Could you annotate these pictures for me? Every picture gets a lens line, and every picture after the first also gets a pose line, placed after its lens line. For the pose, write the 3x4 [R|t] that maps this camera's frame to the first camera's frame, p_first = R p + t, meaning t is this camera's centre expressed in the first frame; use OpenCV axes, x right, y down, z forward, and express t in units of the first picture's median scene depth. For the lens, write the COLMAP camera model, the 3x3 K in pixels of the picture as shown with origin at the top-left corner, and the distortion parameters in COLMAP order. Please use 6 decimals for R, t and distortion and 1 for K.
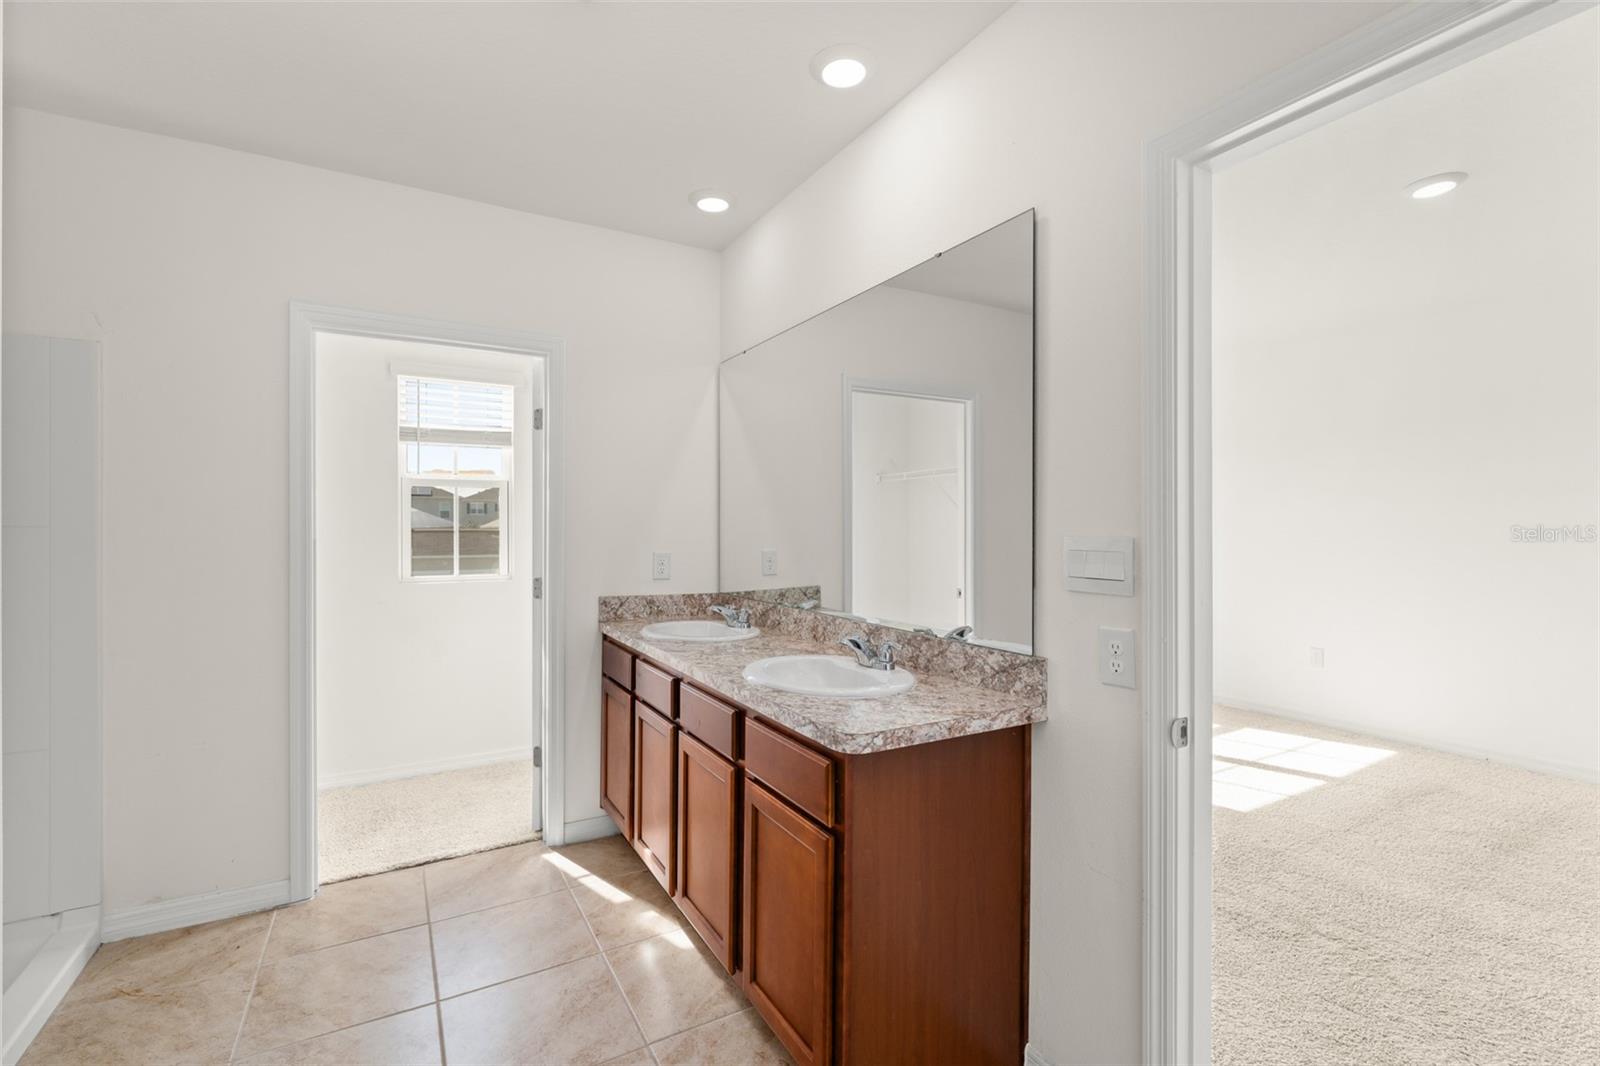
lens RADIAL K [[711.9, 0, 795.0], [0, 711.9, 541.5], [0, 0, 1]] dist [-0.001439, 0.000173]
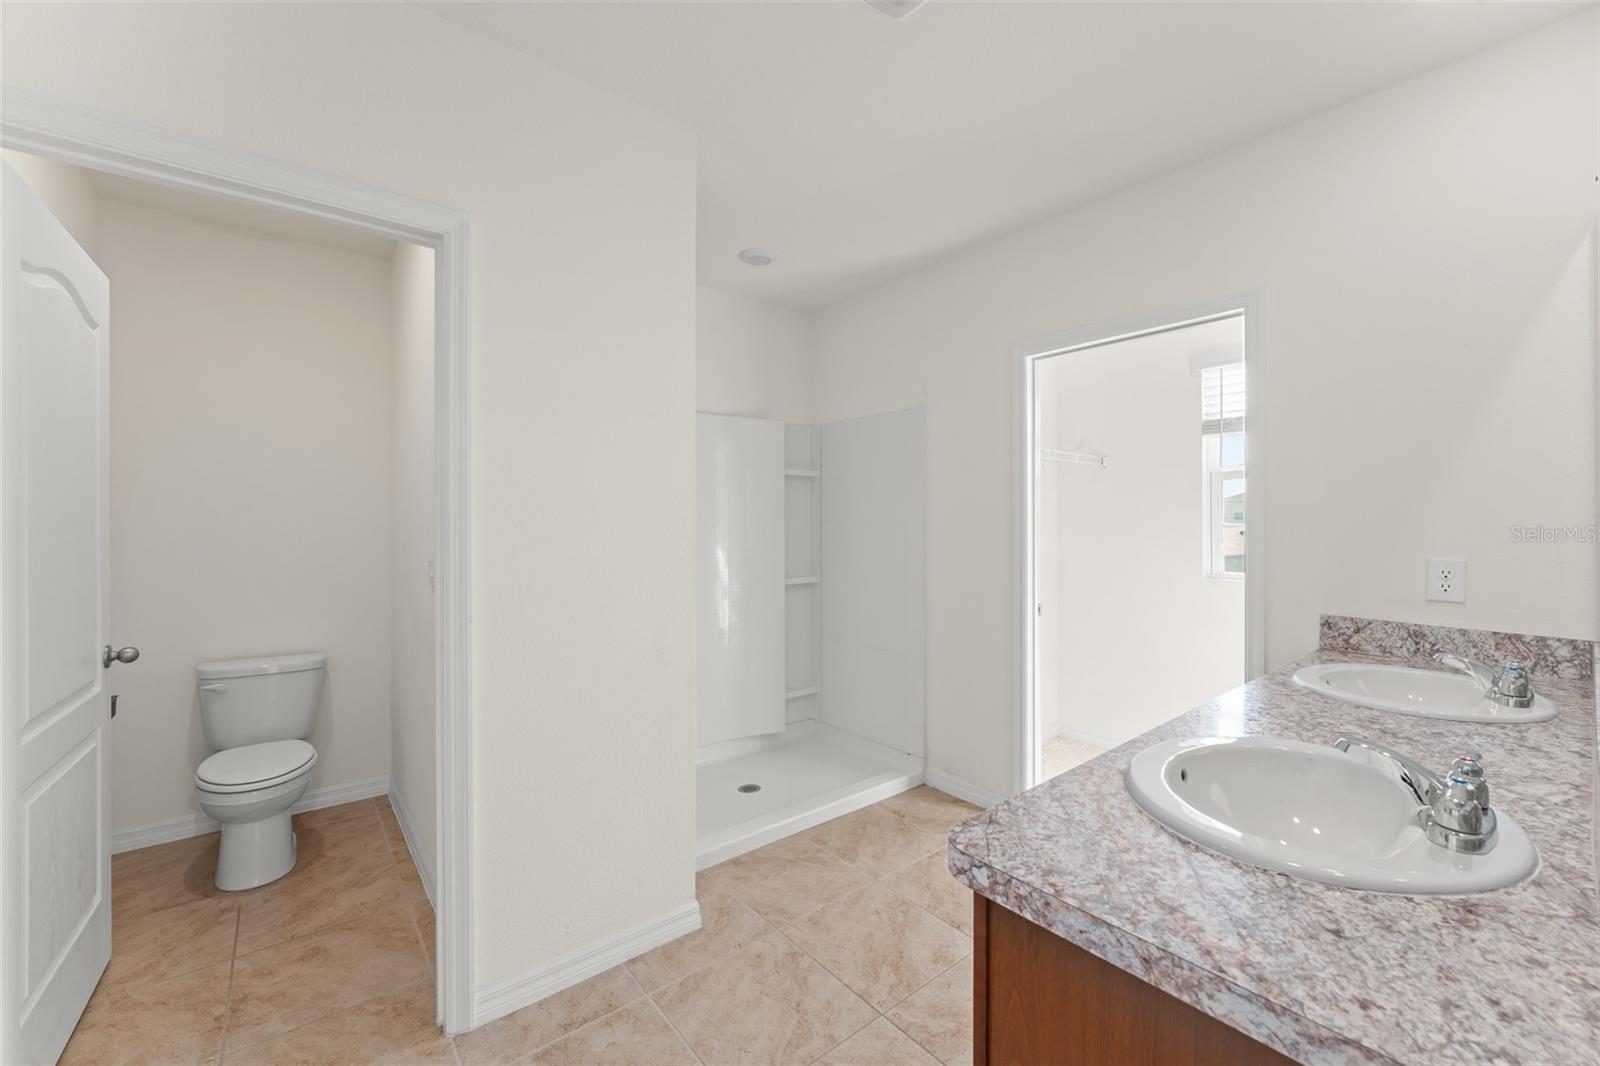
lens RADIAL K [[642.7, 0, 802.9], [0, 642.7, 536.7], [0, 0, 1]] dist [0.002161, -0.000446]
pose [[0.159288, 0.016244, -0.987099, 0.294790], [-0.015228, 0.999786, 0.013996, -0.004002], [0.987115, 0.012803, 0.159501, 0.364132]]
